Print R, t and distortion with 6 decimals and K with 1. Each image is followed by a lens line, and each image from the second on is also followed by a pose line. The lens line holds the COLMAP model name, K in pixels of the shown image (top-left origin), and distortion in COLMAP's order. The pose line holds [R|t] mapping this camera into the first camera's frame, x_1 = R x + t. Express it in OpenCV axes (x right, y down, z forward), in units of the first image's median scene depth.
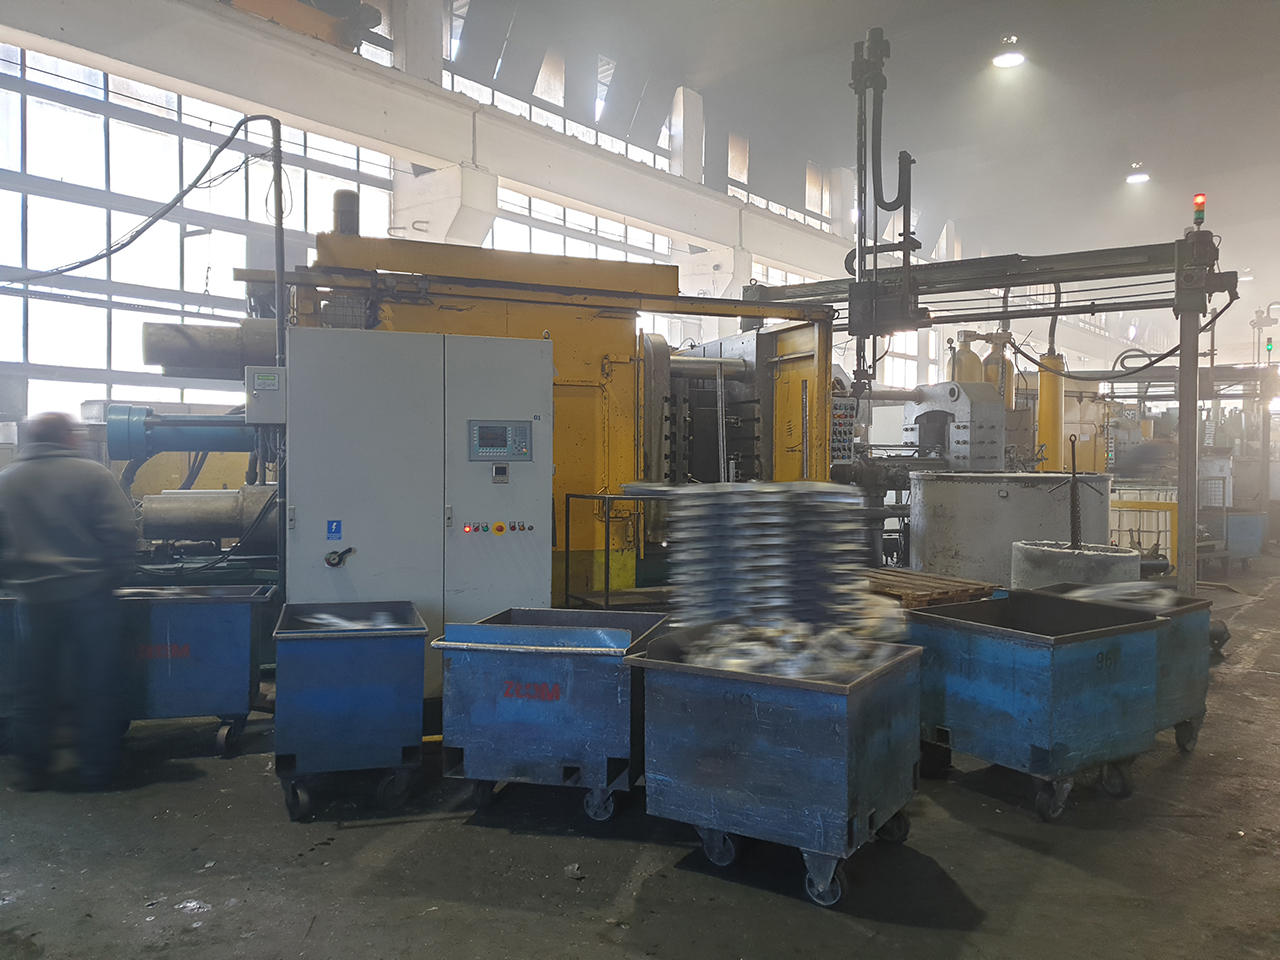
lens RADIAL K [[975.2, 0, 640.0], [0, 975.2, 480.0], [0, 0, 1]] dist [0.274365, -0.000024]
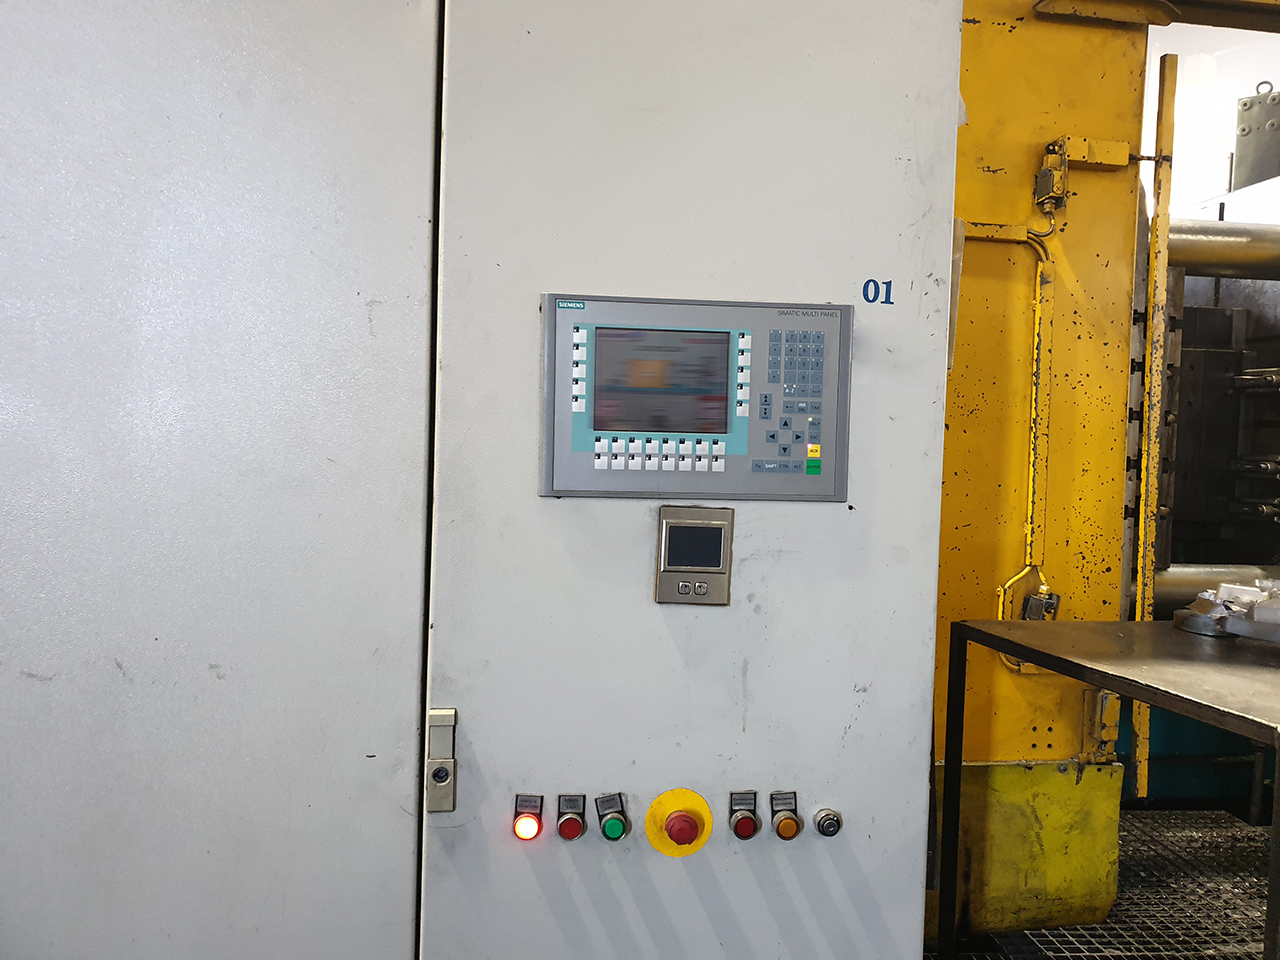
lens RADIAL K [[973.0, 0, 640.0], [0, 973.0, 480.0], [0, 0, 1]] dist [-0.001835, -0.001171]
pose [[0.975751, 0.031830, -0.216559, -0.108493], [-0.028538, 0.999425, 0.018312, -0.026588], [0.217017, -0.011687, 0.976098, 0.790542]]
